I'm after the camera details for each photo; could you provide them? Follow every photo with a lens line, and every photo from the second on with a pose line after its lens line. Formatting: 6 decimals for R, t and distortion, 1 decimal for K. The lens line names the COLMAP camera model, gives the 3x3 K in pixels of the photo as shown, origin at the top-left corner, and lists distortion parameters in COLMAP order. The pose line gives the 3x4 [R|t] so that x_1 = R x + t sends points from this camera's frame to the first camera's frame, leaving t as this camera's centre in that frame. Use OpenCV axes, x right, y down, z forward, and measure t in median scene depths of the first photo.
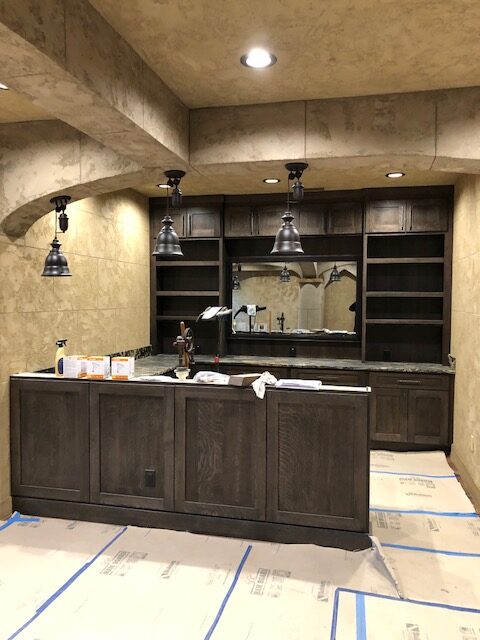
lens RADIAL K [[523.1, 0, 243.9], [0, 523.1, 319.8], [0, 0, 1]] dist [0.038481, -0.038314]
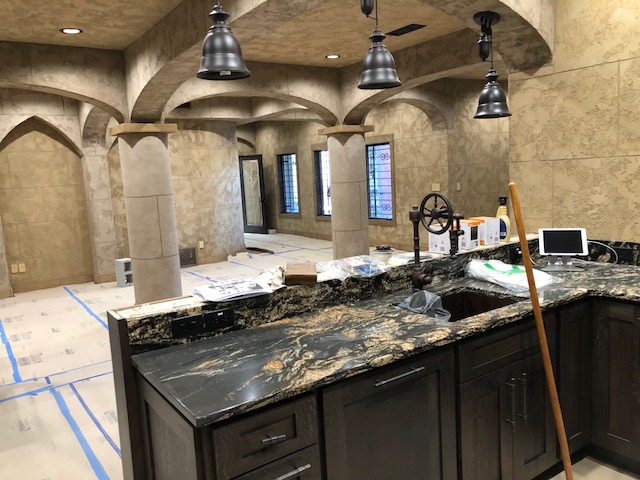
lens RADIAL K [[523.1, 0, 321.1], [0, 523.1, 239.4], [0, 0, 1]] dist [0.038481, -0.038314]
pose [[-0.660538, 0.124279, -0.740435, 0.415574], [0.017726, 0.988511, 0.150104, -0.021156], [0.750584, 0.086025, -0.655152, 1.277639]]
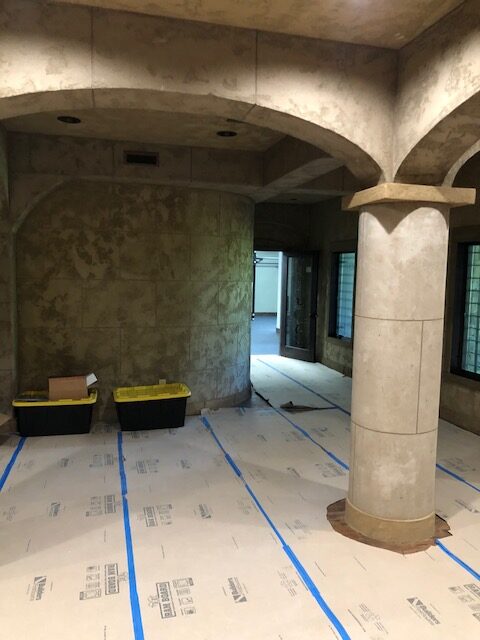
lens RADIAL K [[523.1, 0, 242.3], [0, 523.1, 319.1], [0, 0, 1]] dist [0.038481, -0.038314]
pose [[-0.879406, 0.018309, -0.475720, -0.381966], [-0.045031, 0.991581, 0.121406, -0.026533], [0.473938, 0.128187, -0.871178, 0.754813]]
